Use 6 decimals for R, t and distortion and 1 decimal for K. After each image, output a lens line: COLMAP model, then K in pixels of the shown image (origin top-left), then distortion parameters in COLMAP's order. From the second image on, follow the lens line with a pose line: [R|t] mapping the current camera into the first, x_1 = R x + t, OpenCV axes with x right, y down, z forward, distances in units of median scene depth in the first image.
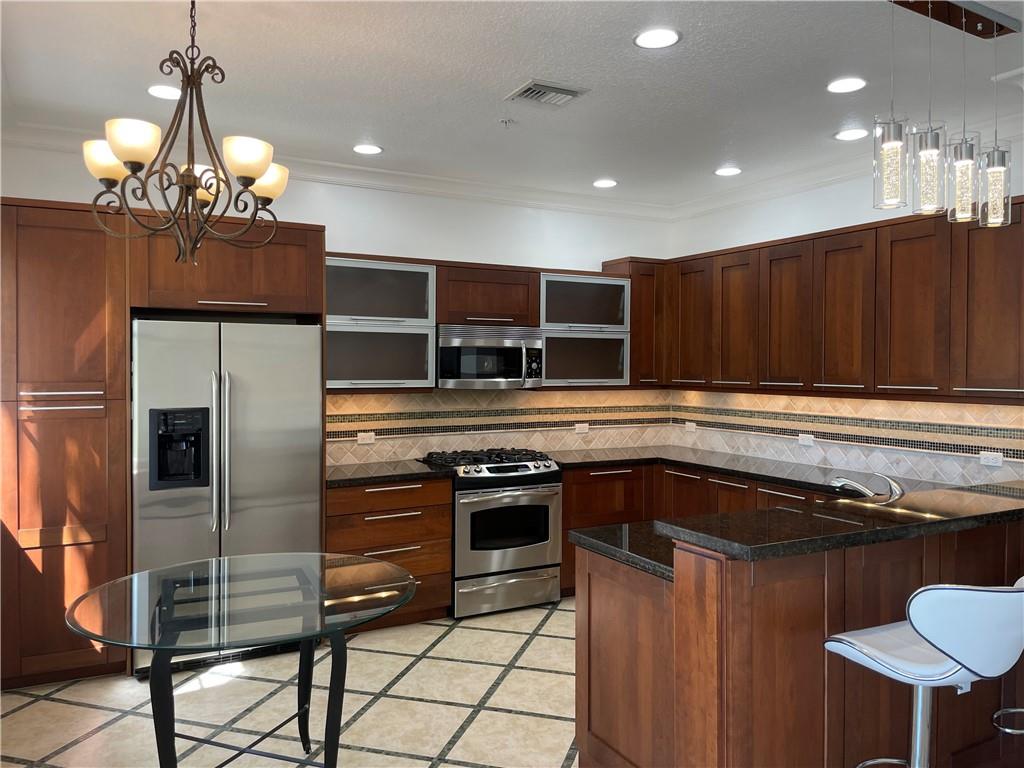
lens RADIAL K [[781.1, 0, 515.9], [0, 781.1, 380.1], [0, 0, 1]] dist [0.084406, -0.110106]
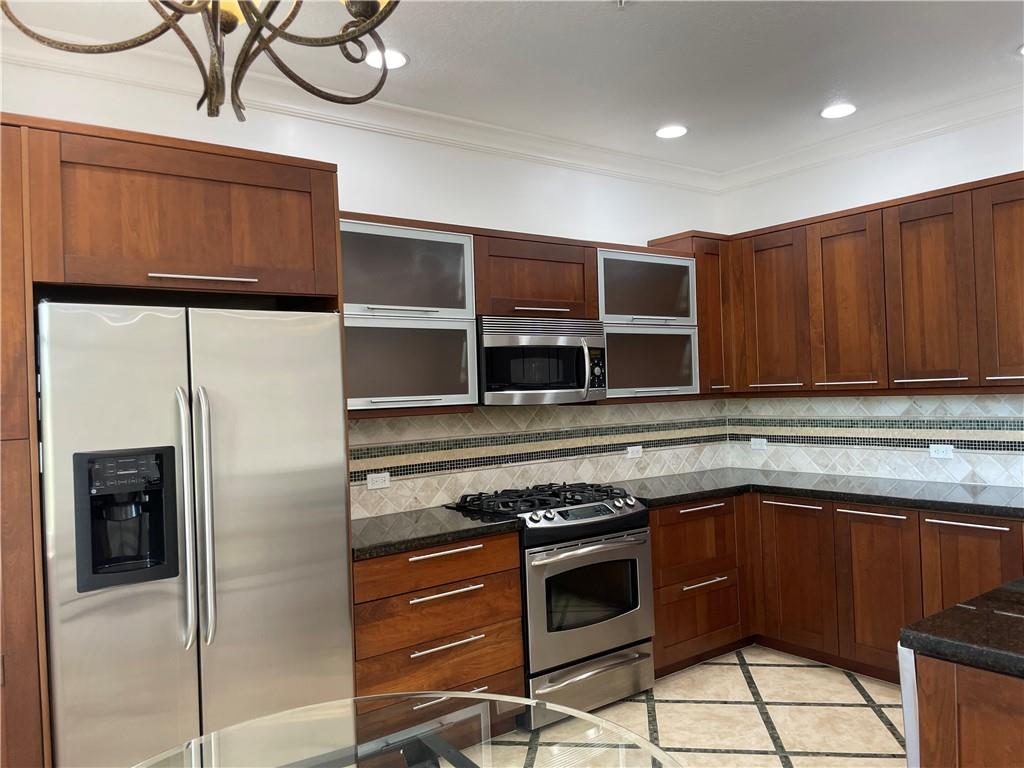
lens RADIAL K [[782.2, 0, 516.9], [0, 782.2, 386.7], [0, 0, 1]] dist [0.091726, -0.125681]
pose [[0.988175, -0.039508, 0.148153, -0.170314], [0.043546, 0.998761, -0.024108, 0.011933], [-0.147017, 0.030274, 0.988671, 0.279040]]
